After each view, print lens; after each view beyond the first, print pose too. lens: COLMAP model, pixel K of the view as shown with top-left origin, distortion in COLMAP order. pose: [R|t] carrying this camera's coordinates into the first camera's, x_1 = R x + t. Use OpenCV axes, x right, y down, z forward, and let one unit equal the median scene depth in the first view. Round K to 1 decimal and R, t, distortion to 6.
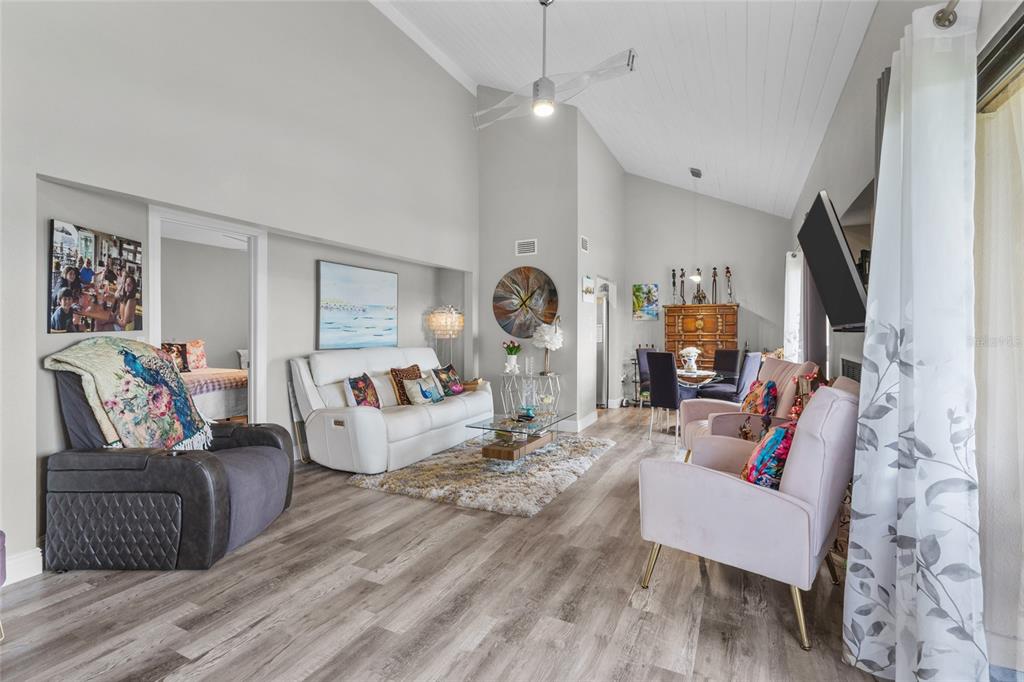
lens RADIAL K [[479.2, 0, 502.4], [0, 479.2, 334.8], [0, 0, 1]] dist [0.003429, 0.003053]
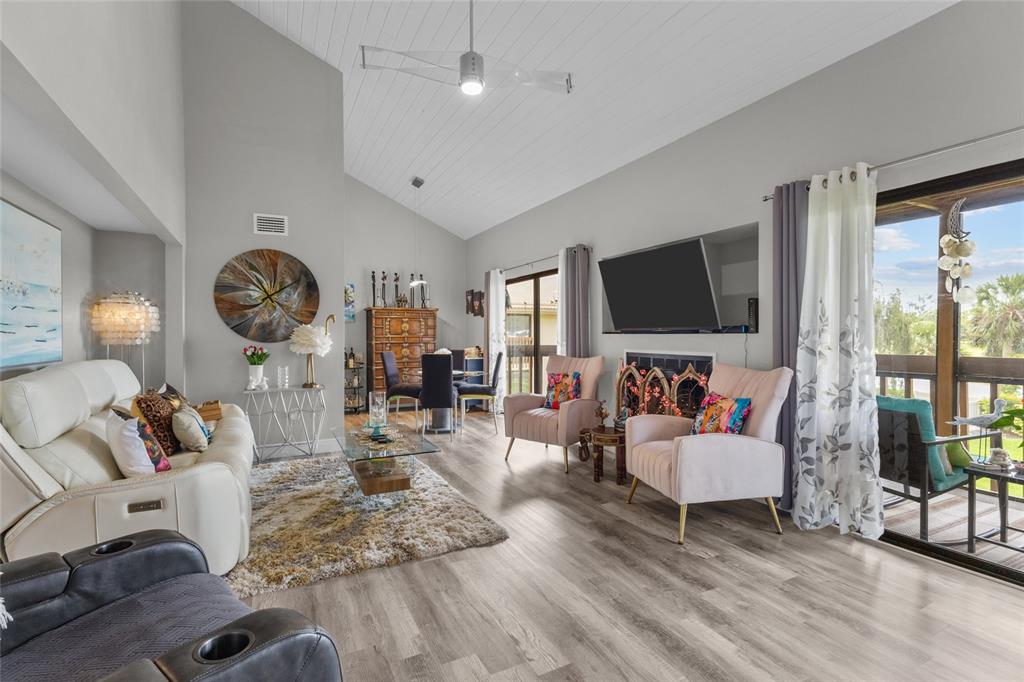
lens RADIAL K [[479.2, 0, 505.0], [0, 479.2, 339.4], [0, 0, 1]] dist [0.003429, 0.003053]
pose [[0.588976, -0.009433, 0.808095, -0.624800], [0.006558, 0.999955, 0.006893, -0.001209], [-0.808124, 0.001240, 0.589011, 0.427602]]
